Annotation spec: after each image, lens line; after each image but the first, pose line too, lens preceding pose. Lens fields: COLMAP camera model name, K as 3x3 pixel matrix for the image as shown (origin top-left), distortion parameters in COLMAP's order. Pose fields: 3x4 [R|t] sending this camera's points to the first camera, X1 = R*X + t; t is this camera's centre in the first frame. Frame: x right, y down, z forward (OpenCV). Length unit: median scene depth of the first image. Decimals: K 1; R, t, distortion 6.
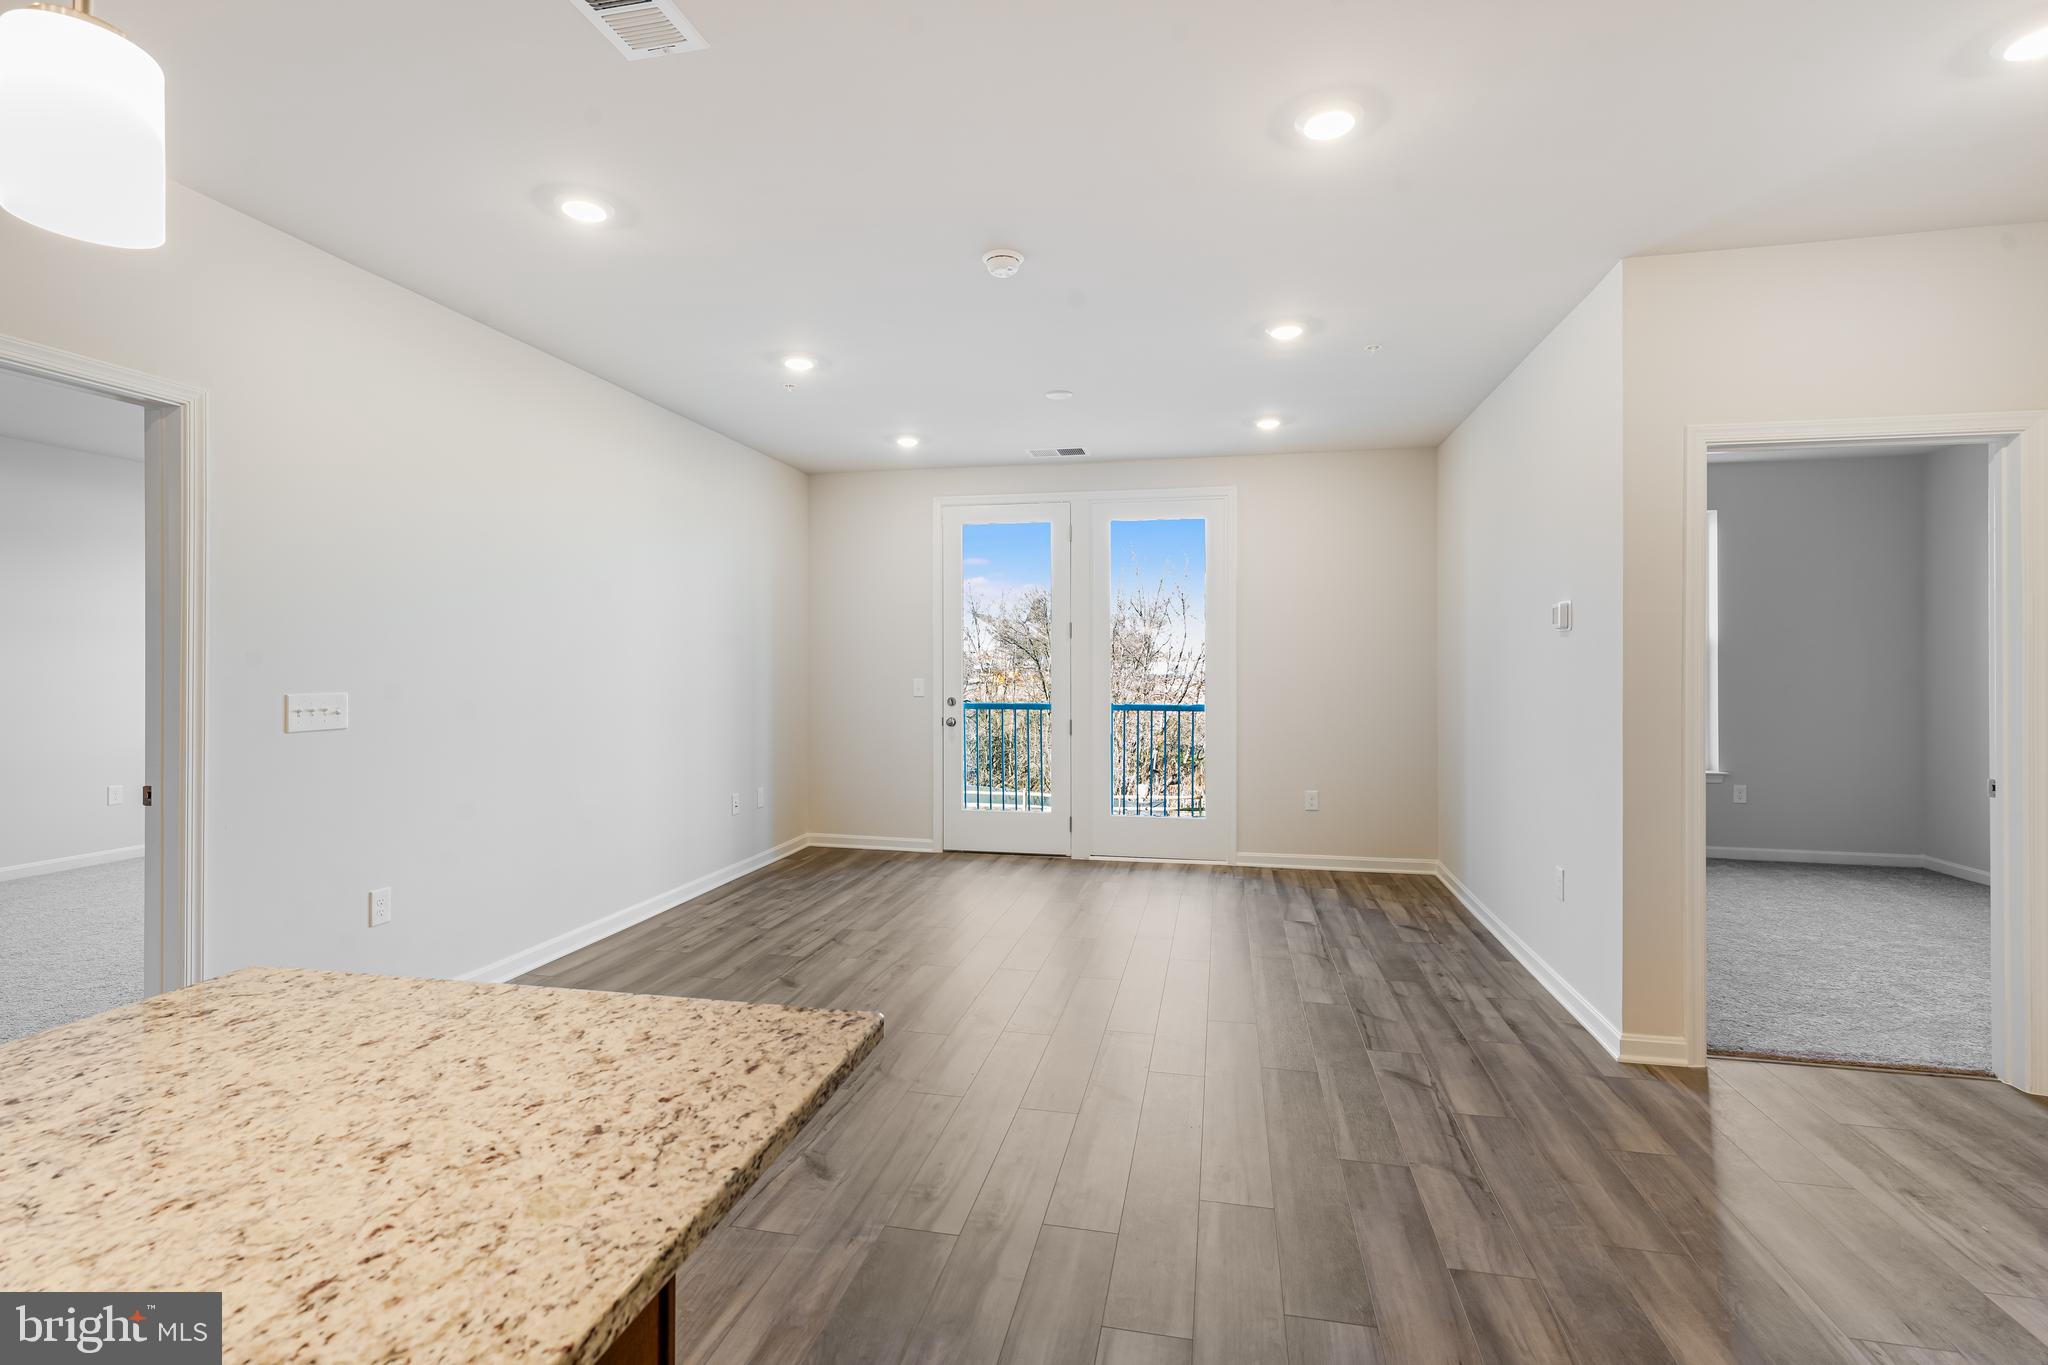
lens RADIAL K [[951.9, 0, 1022.1], [0, 951.9, 660.4], [0, 0, 1]] dist [0.008713, 0.000201]
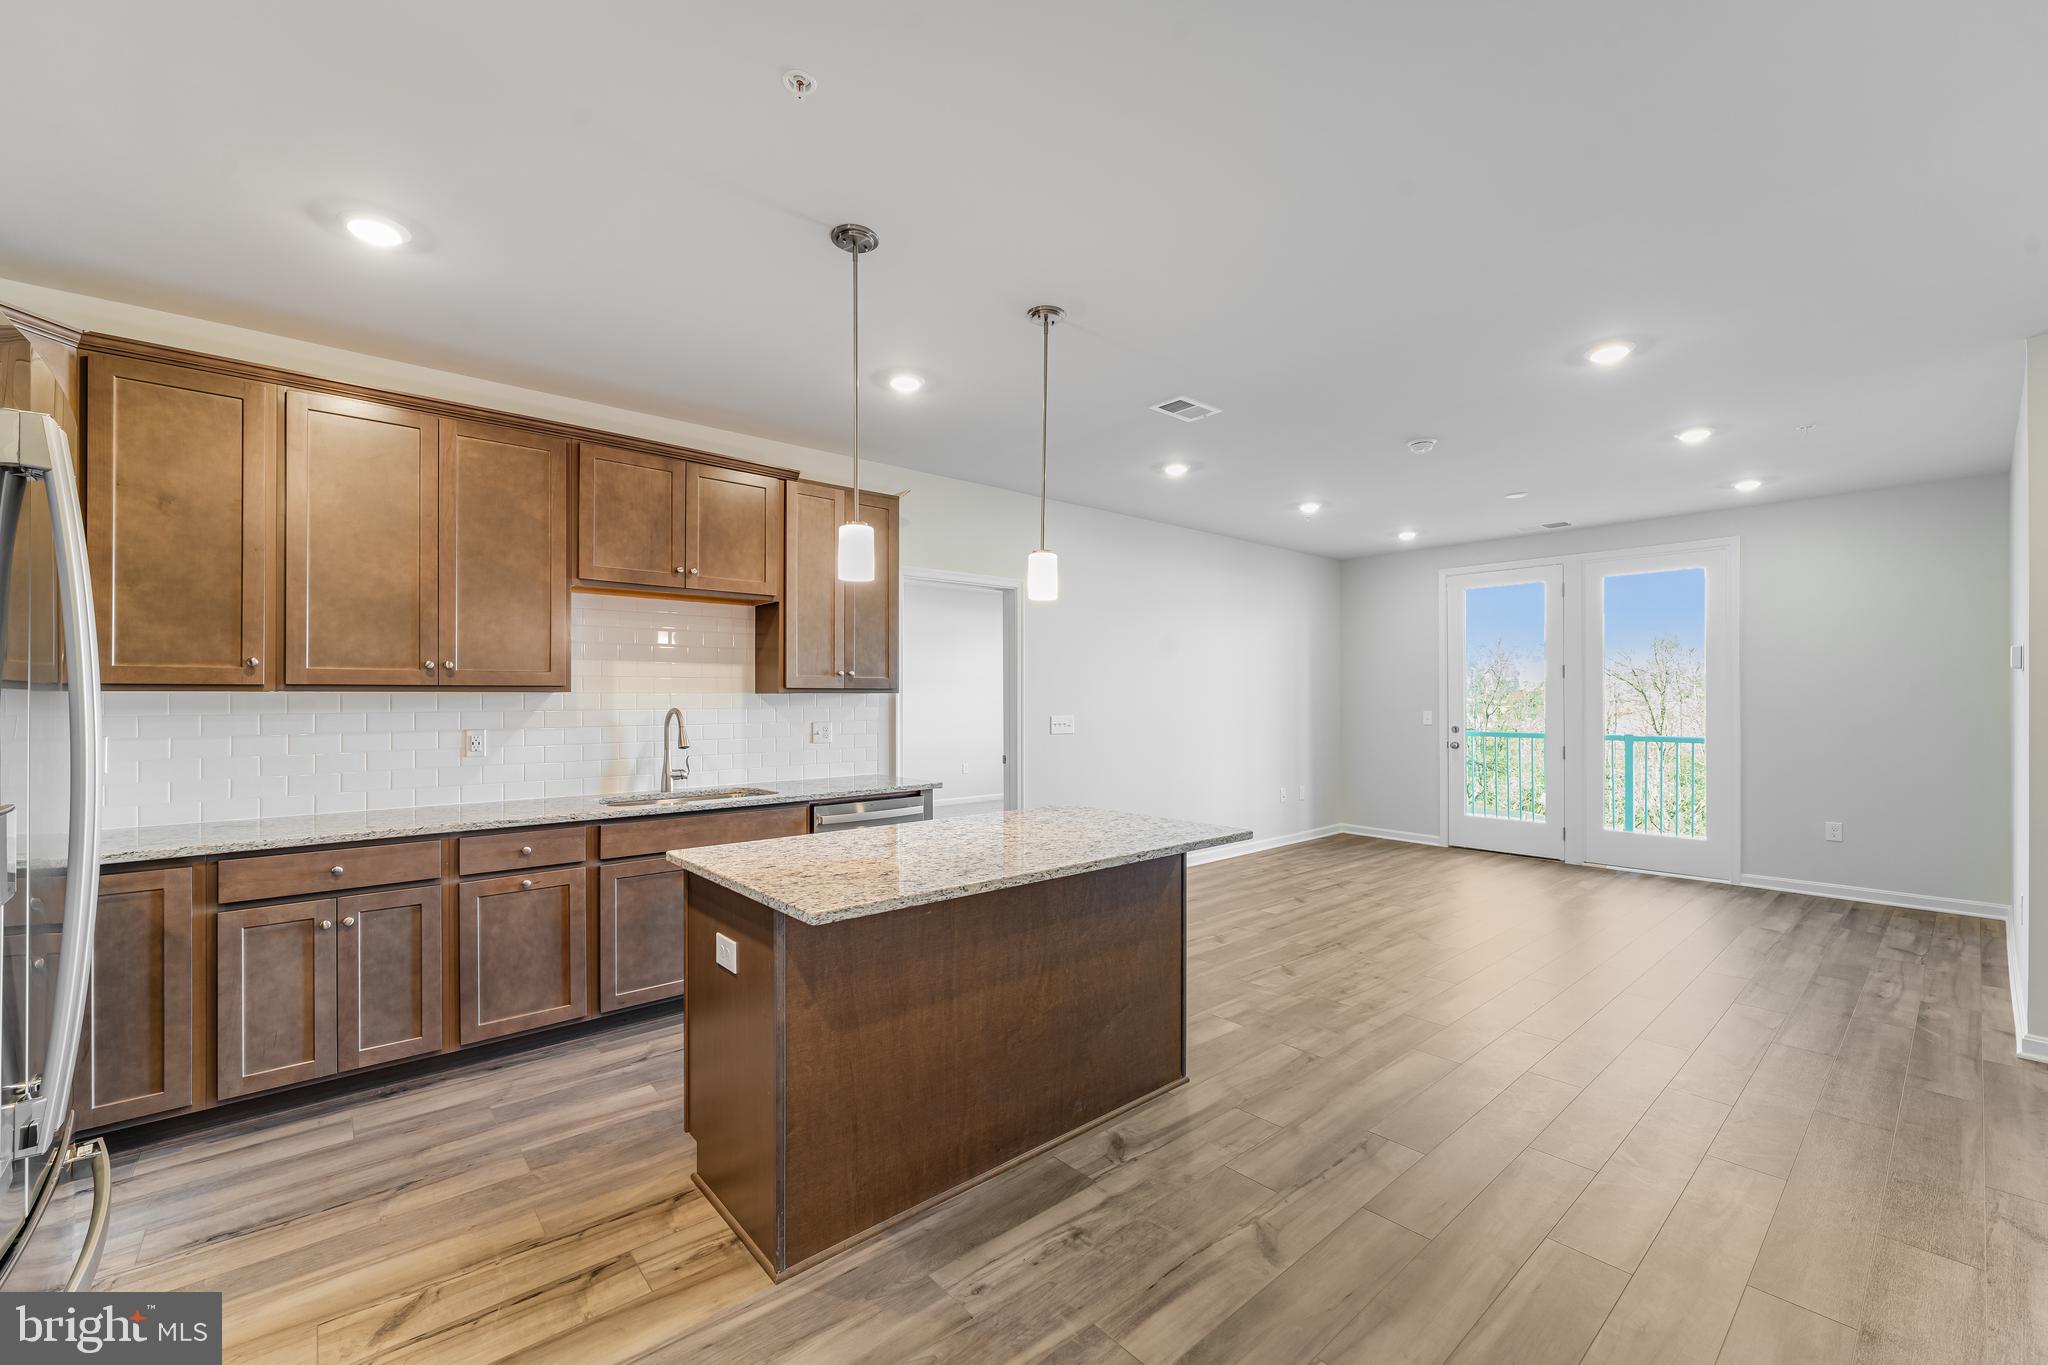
lens RADIAL K [[830.1, 0, 1023.8], [0, 830.1, 693.8], [0, 0, 1]] dist [-0.001542, 0.000127]
pose [[0.797312, -0.004353, -0.603551, 0.211867], [0.004688, 0.999988, -0.001019, -0.009034], [0.603549, -0.002017, 0.797323, -0.362639]]
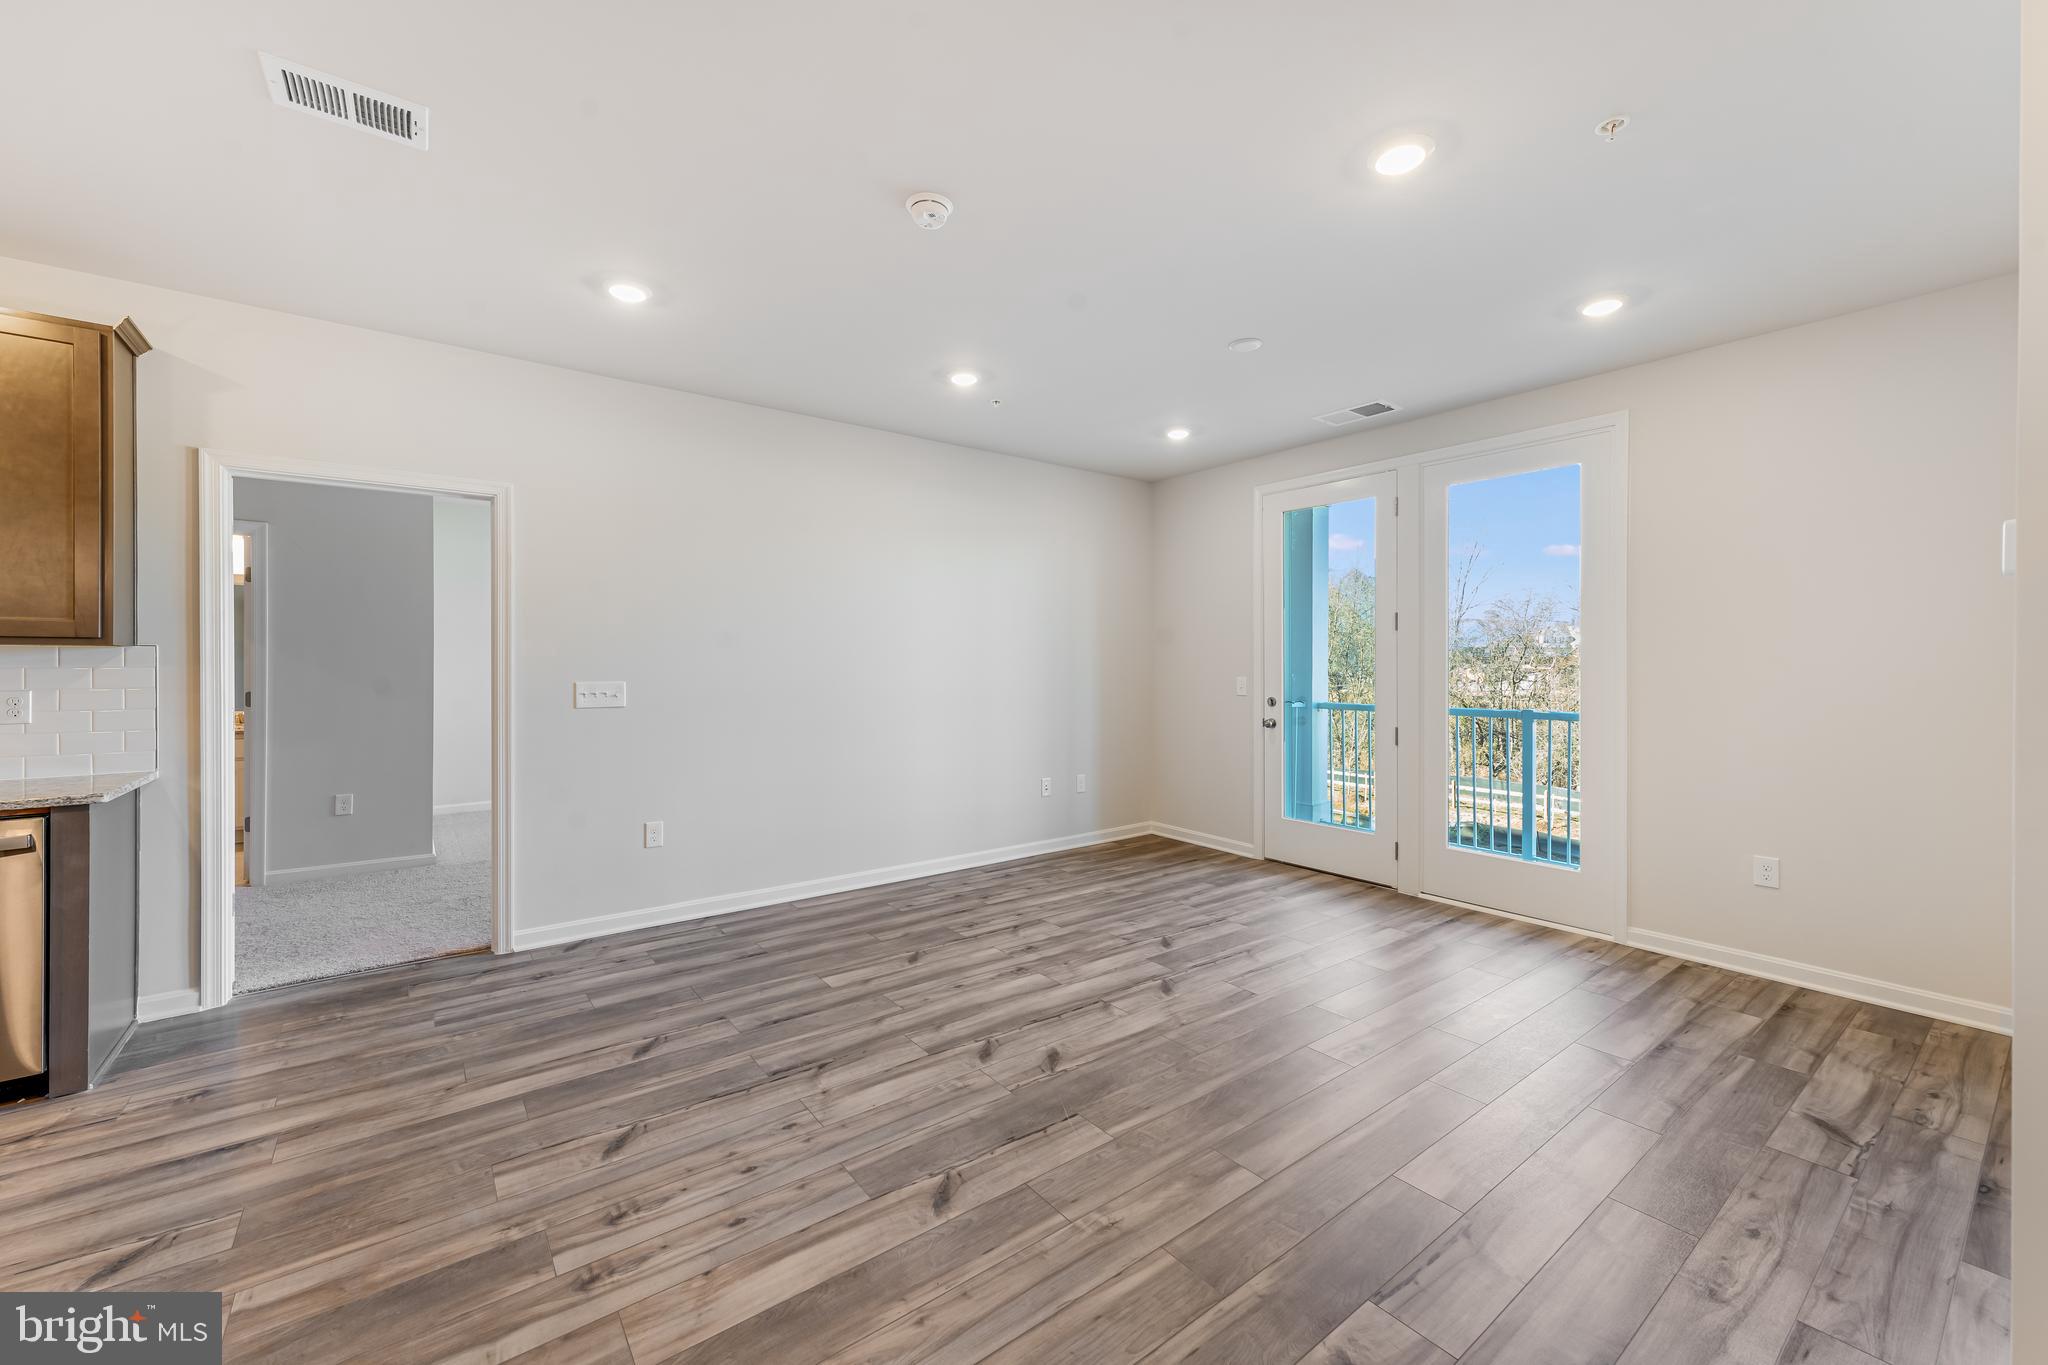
lens RADIAL K [[806.5, 0, 1026.6], [0, 806.5, 665.1], [0, 0, 1]] dist [0.008915, 0.000205]
pose [[0.755870, 0.001069, -0.654721, 0.413634], [0.003033, 0.999982, 0.005135, 0.003397], [0.654715, -0.005867, 0.755853, 0.368190]]
